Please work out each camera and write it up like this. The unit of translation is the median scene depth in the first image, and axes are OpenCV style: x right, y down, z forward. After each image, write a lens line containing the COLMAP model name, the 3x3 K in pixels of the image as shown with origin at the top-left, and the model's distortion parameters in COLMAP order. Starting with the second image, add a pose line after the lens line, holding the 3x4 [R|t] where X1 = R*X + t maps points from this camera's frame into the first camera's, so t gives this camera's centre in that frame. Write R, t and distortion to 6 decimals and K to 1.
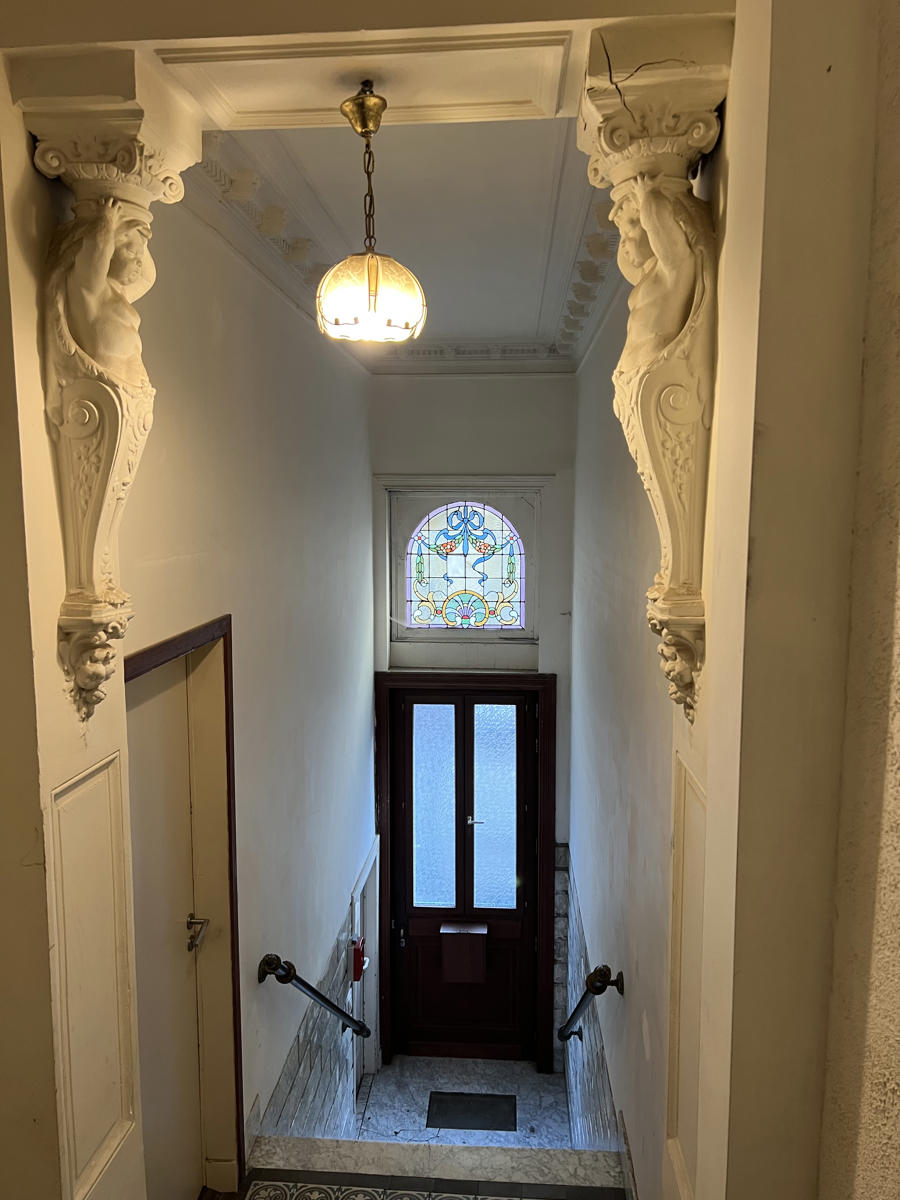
lens RADIAL K [[895.5, 0, 445.2], [0, 895.5, 598.1], [0, 0, 1]] dist [0.043741, -0.048754]
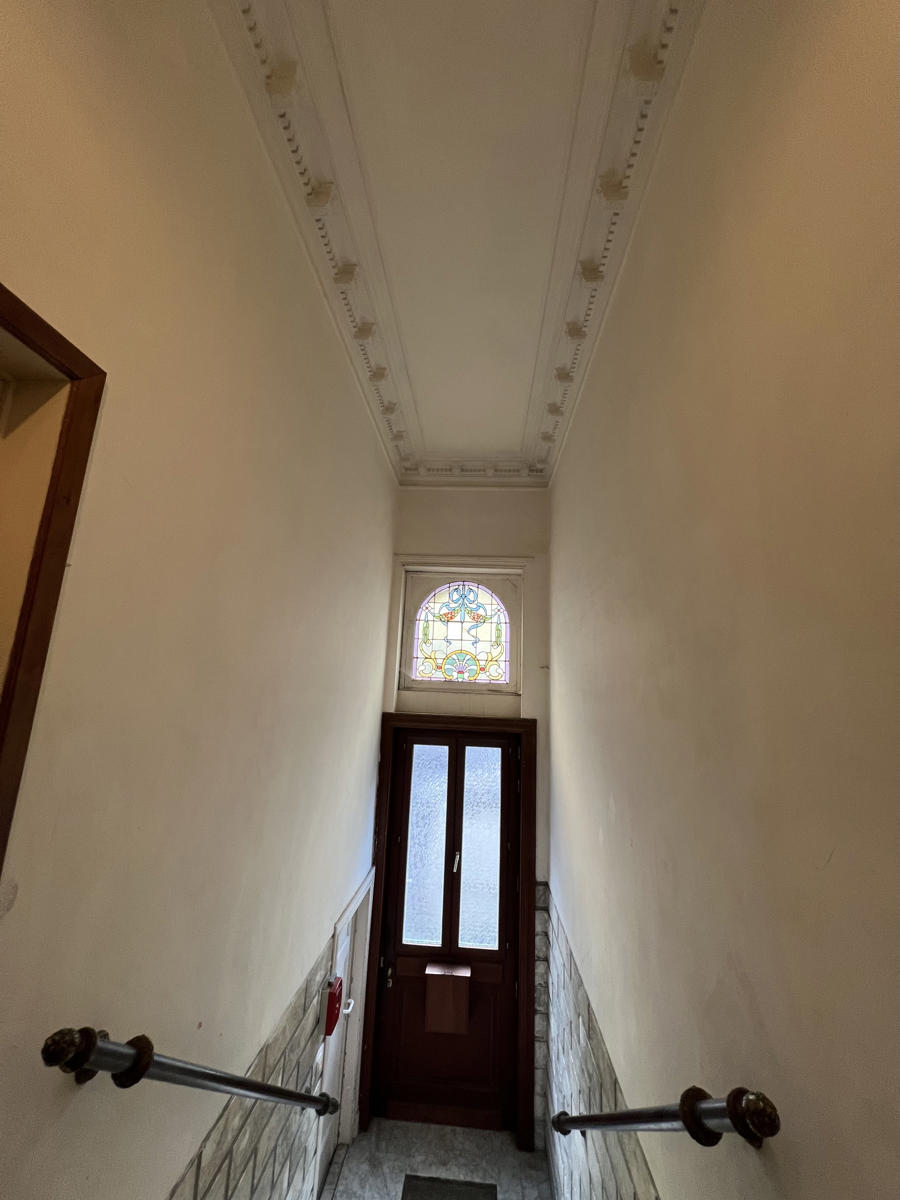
lens RADIAL K [[480.5, 0, 450.9], [0, 480.5, 596.2], [0, 0, 1]] dist [-0.000774, 0.001722]
pose [[0.998968, 0.045154, 0.004966, 0.001259], [-0.041595, 0.953169, -0.299565, 0.121331], [-0.018260, 0.299049, 0.954063, 0.340529]]
